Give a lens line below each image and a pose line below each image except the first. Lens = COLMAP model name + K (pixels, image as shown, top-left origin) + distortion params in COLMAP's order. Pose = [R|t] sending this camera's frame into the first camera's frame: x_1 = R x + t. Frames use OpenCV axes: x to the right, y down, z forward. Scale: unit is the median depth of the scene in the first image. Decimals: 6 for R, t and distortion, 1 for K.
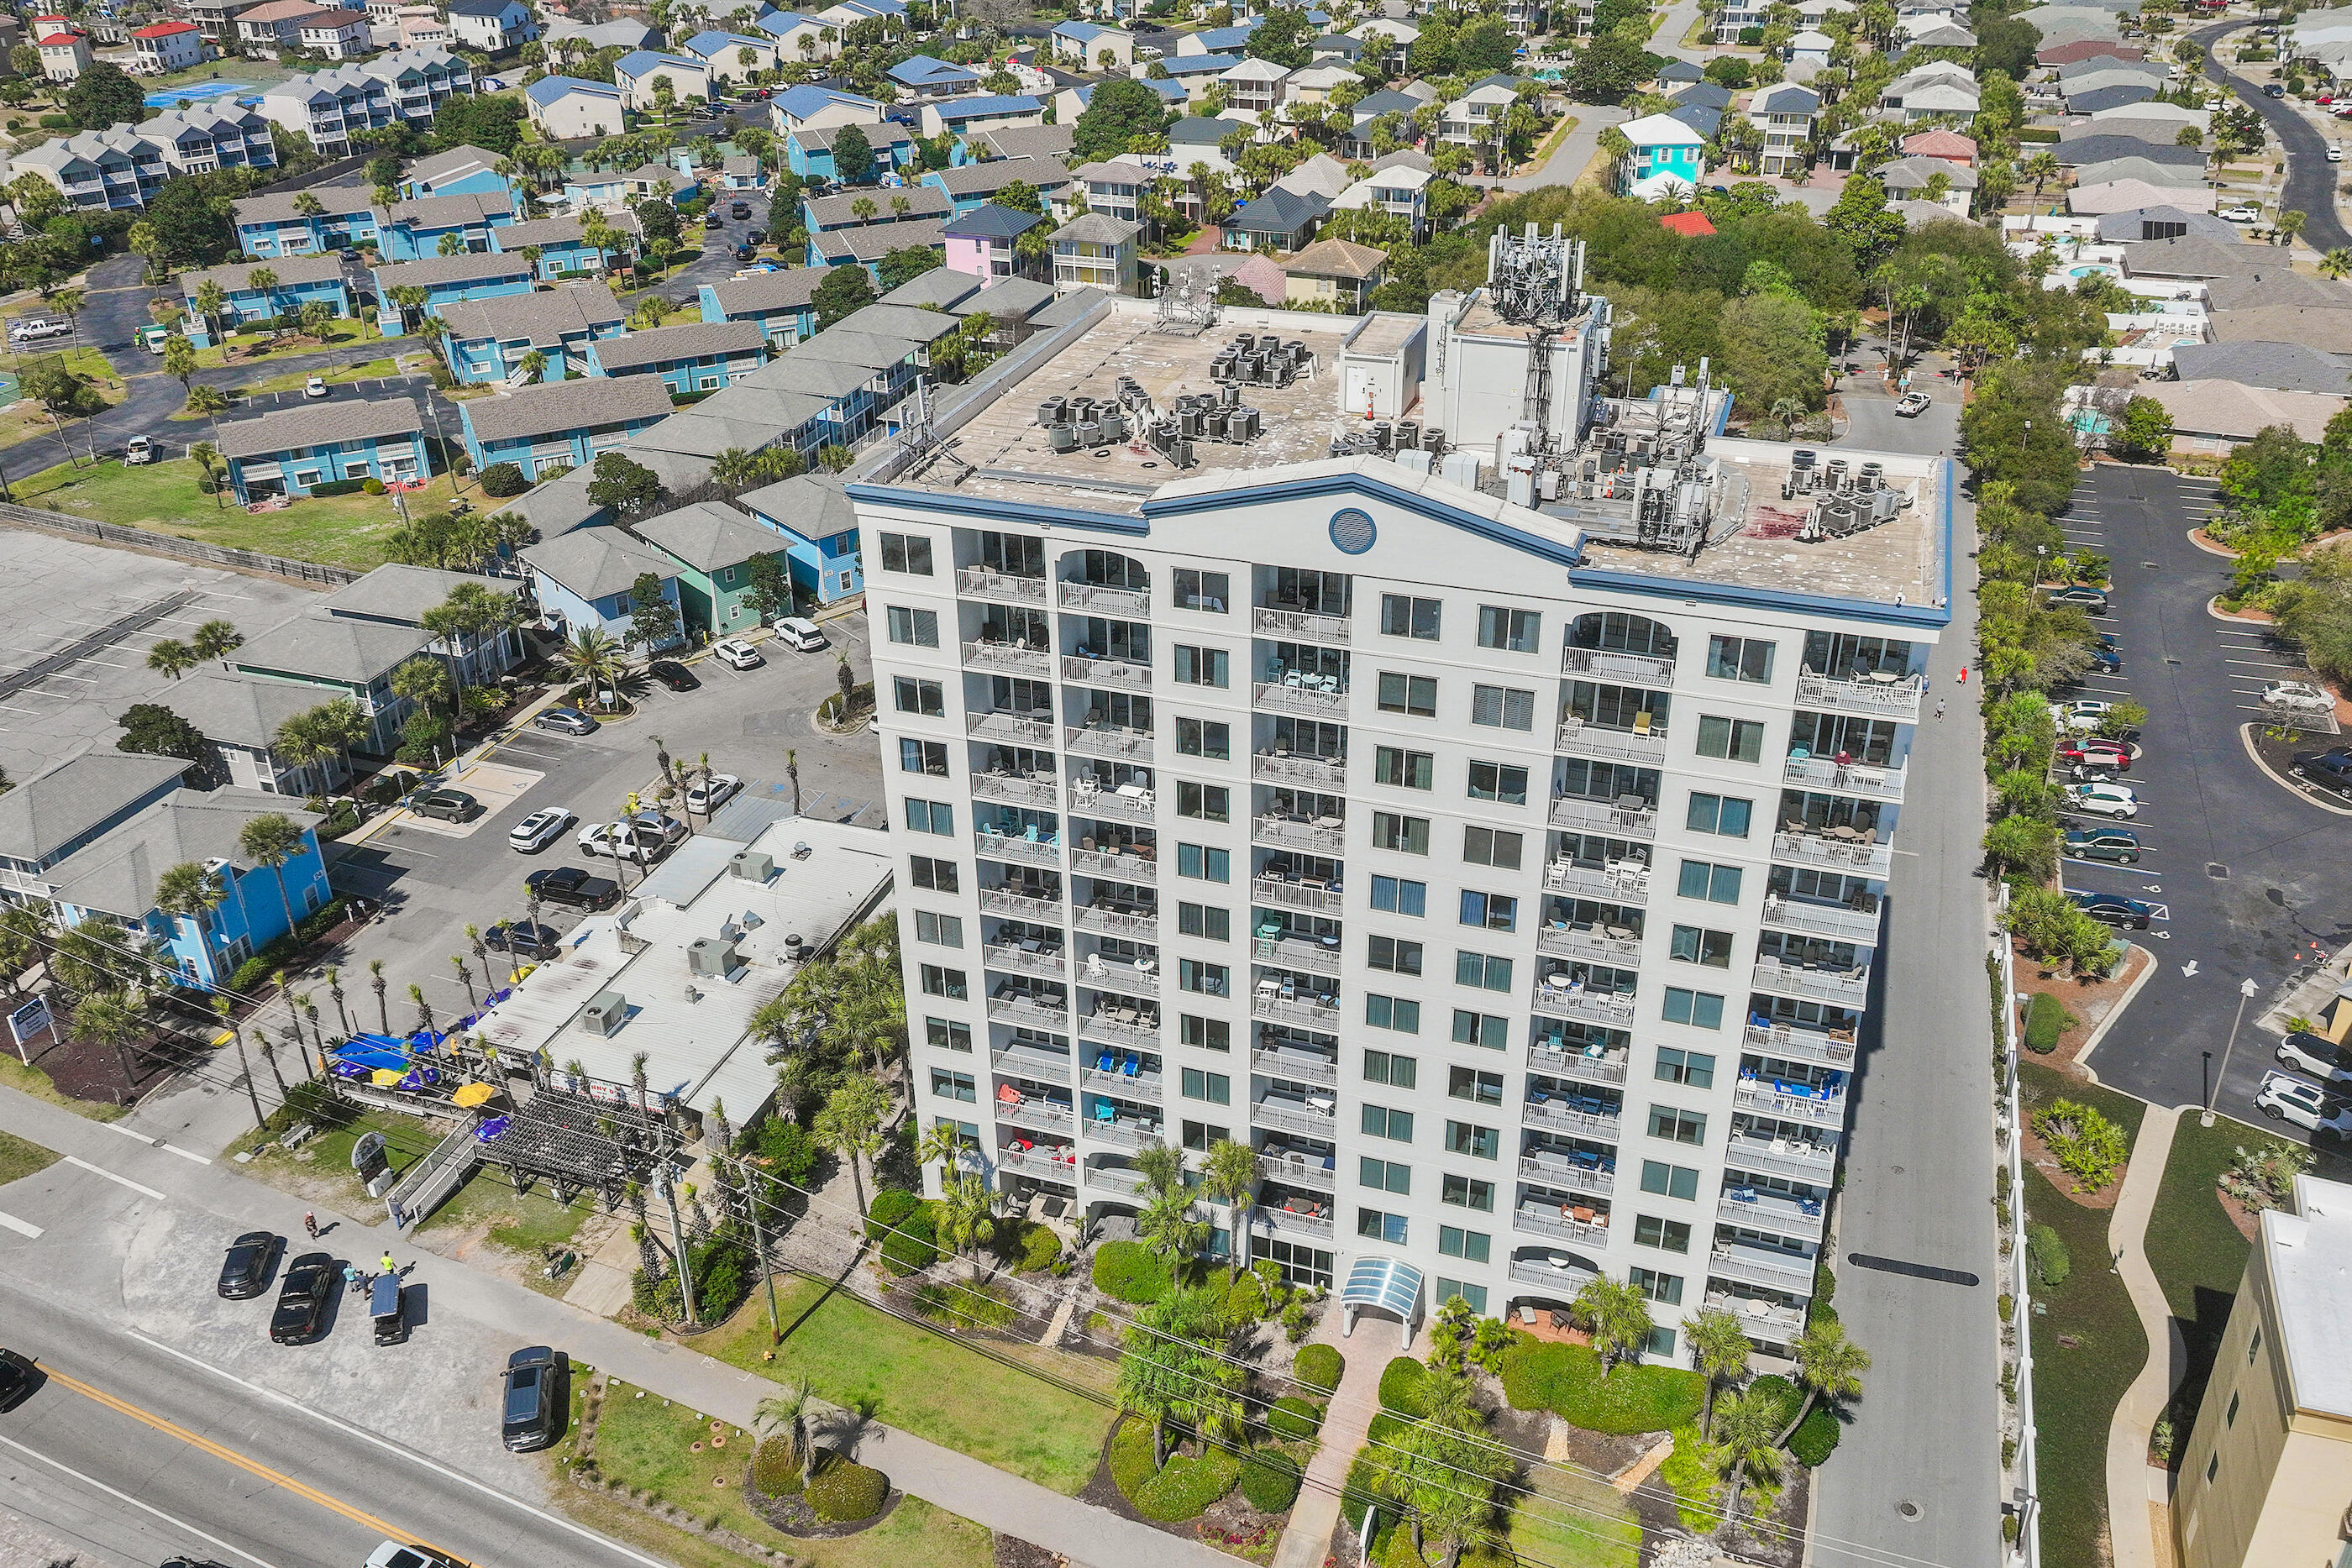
lens RADIAL K [[1952.8, 0, 1181.4], [0, 1952.8, 775.4], [0, 0, 1]] dist [0.009646, -0.006912]
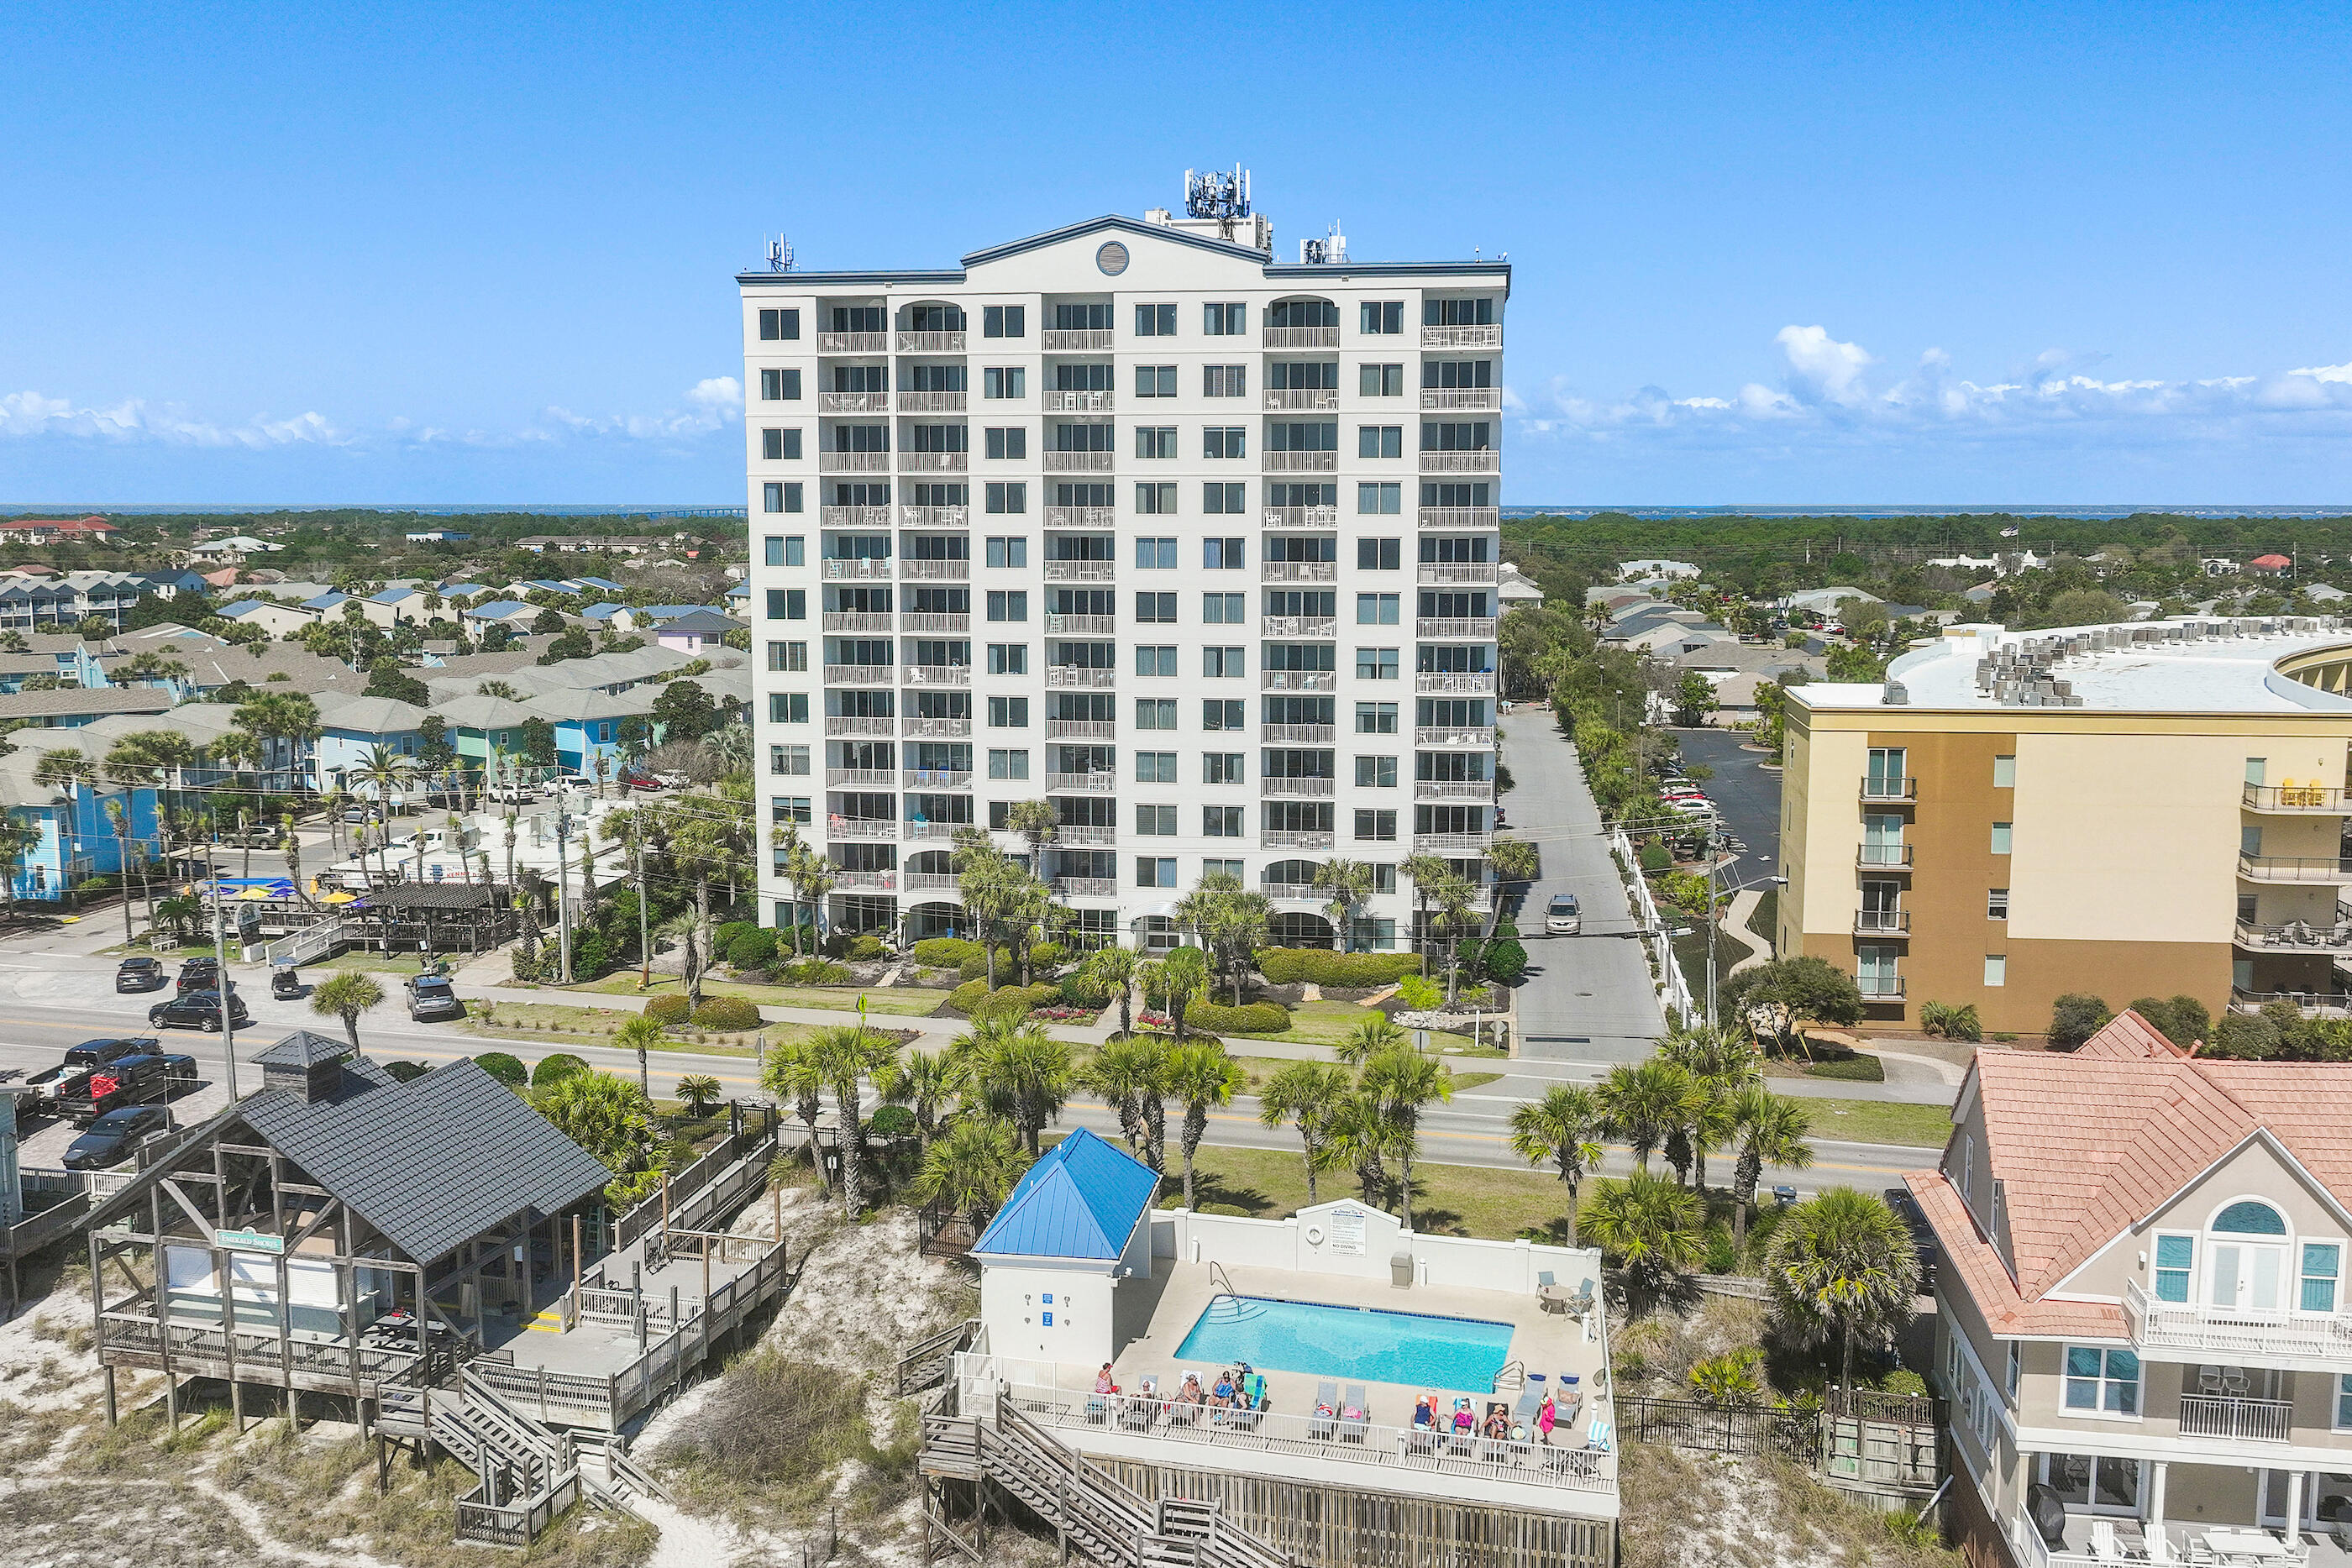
lens RADIAL K [[2065.7, 0, 1177.4], [0, 2065.7, 780.7], [0, 0, 1]] dist [0.009100, -0.007078]
pose [[0.983683, -0.008946, 0.179688, -0.126034], [0.074417, 0.929550, -0.361109, 0.694802], [-0.163798, 0.368588, 0.915048, -0.229580]]
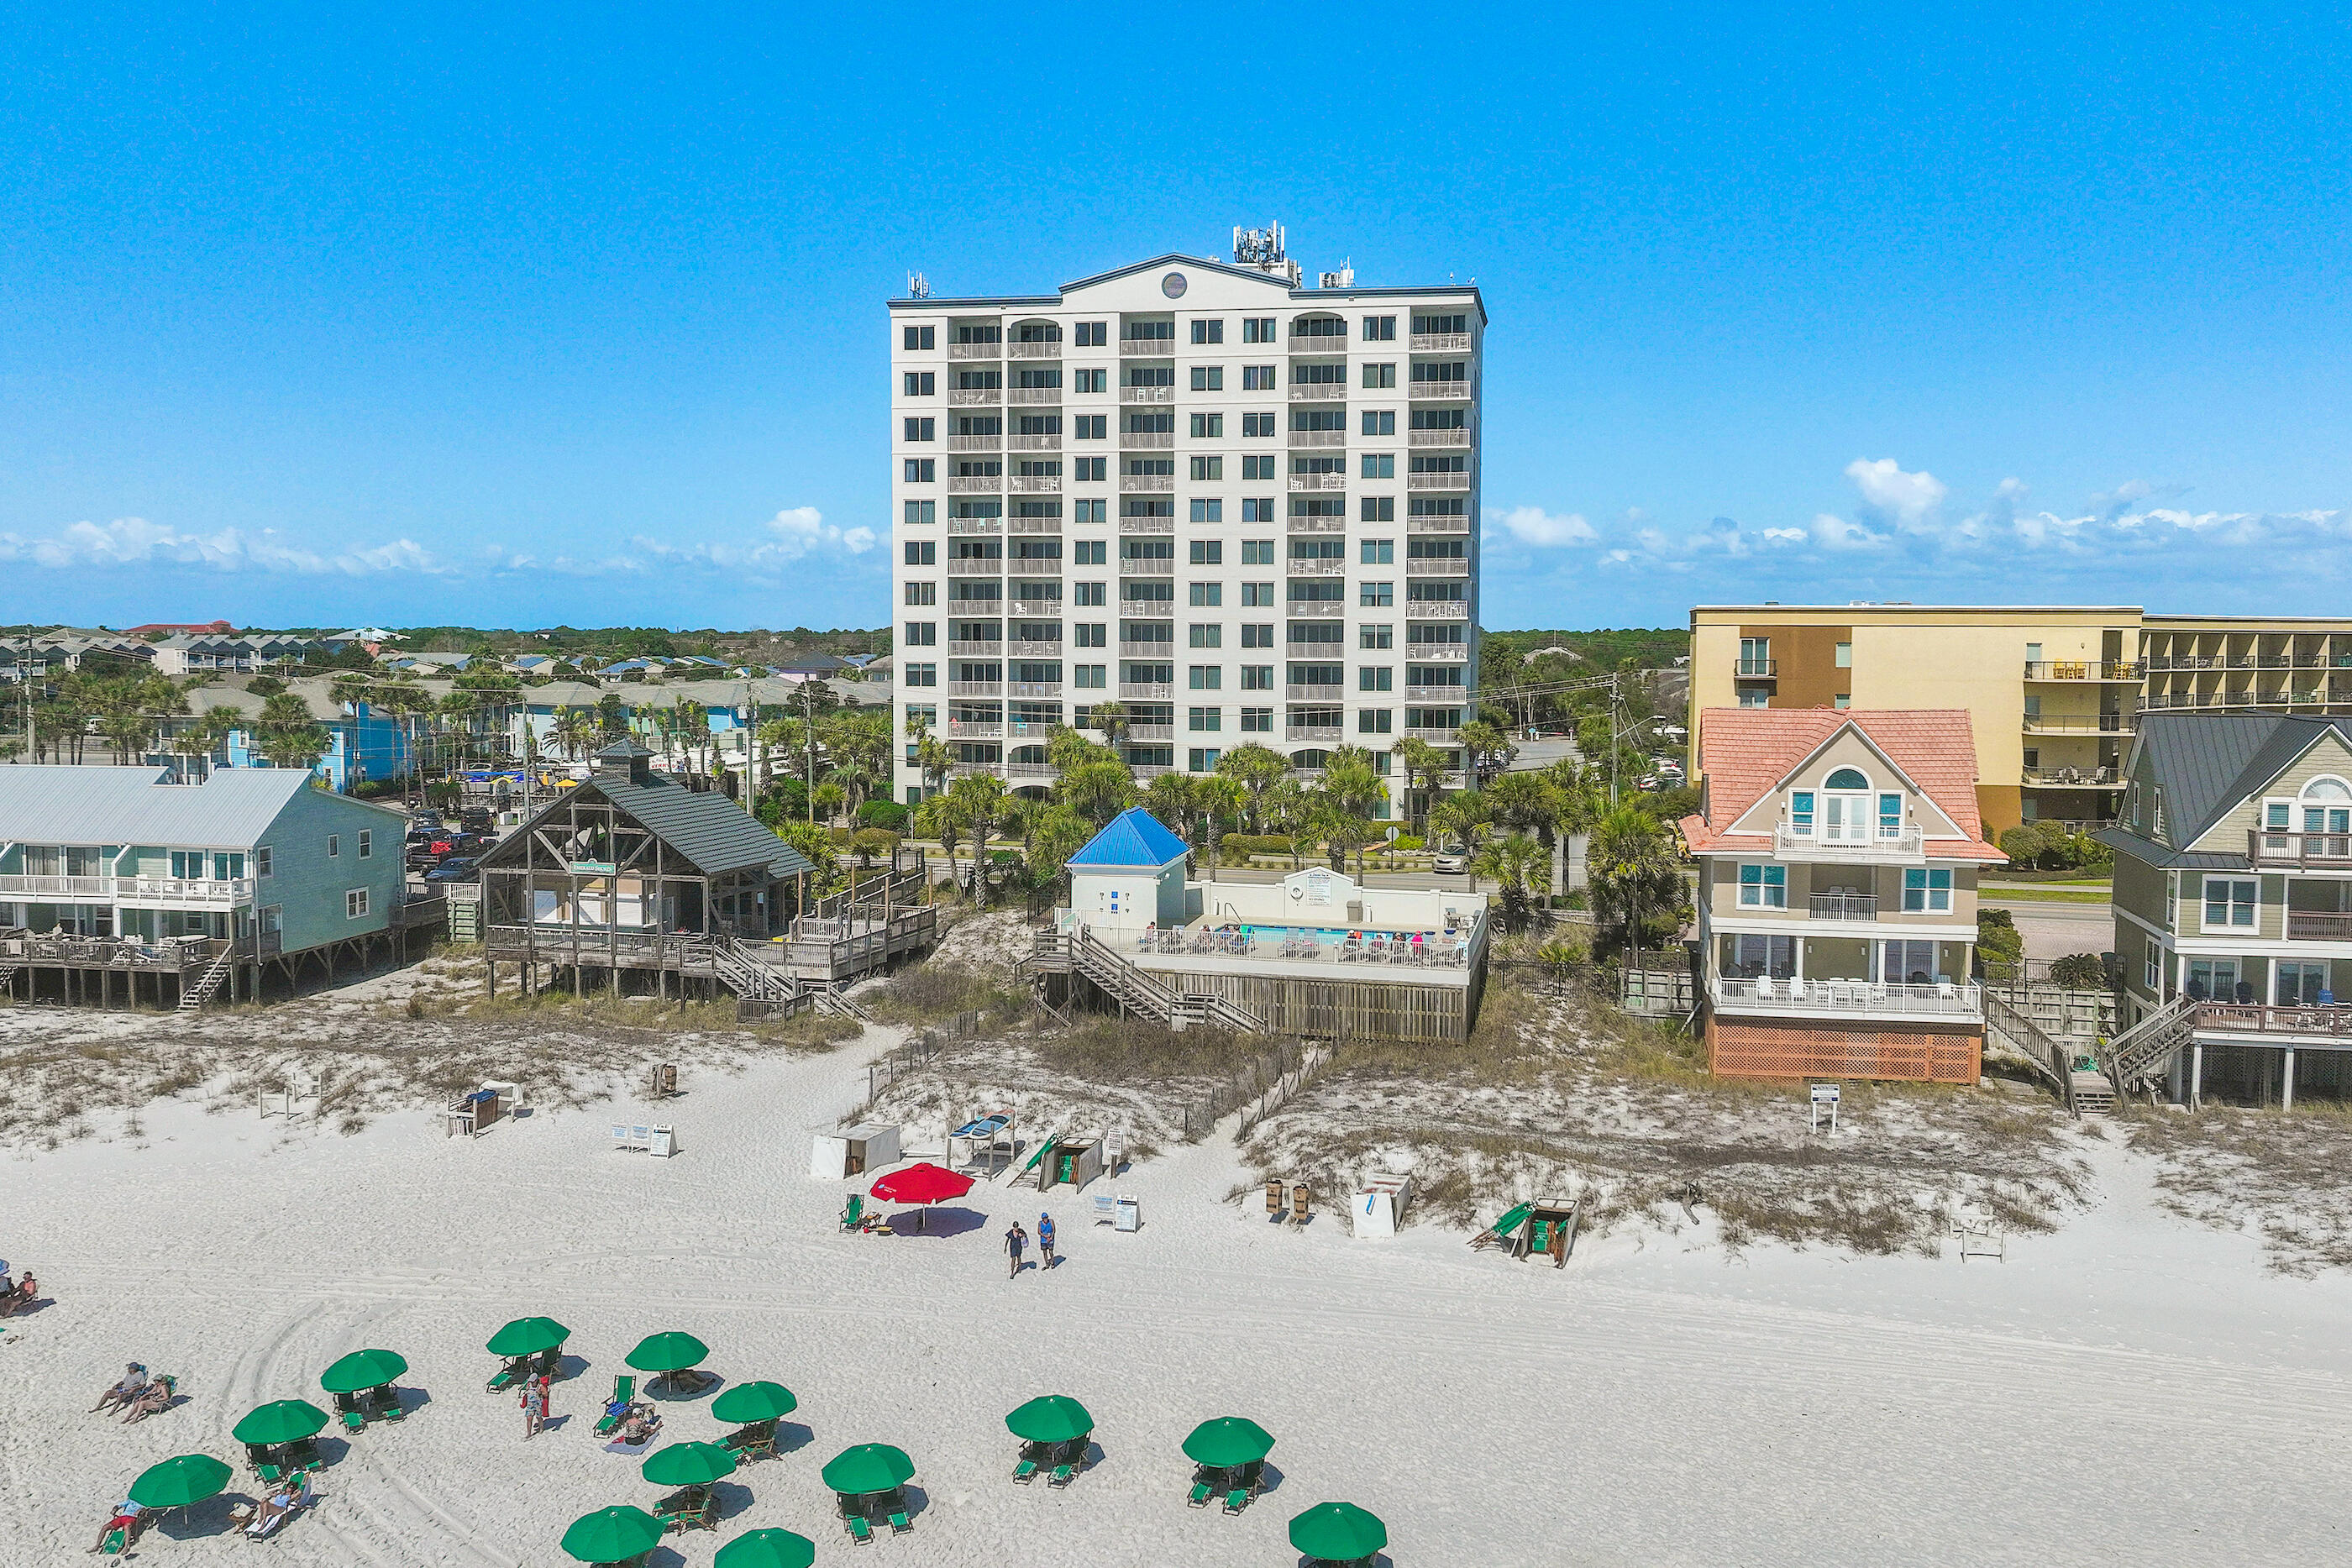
lens RADIAL K [[2065.7, 0, 1187.1], [0, 2065.7, 802.5], [0, 0, 1]] dist [0.009100, -0.007078]
pose [[0.988974, 0.007597, 0.147896, -0.169020], [0.054415, 0.910180, -0.410622, 1.014649], [-0.137731, 0.414142, 0.899731, -0.519959]]
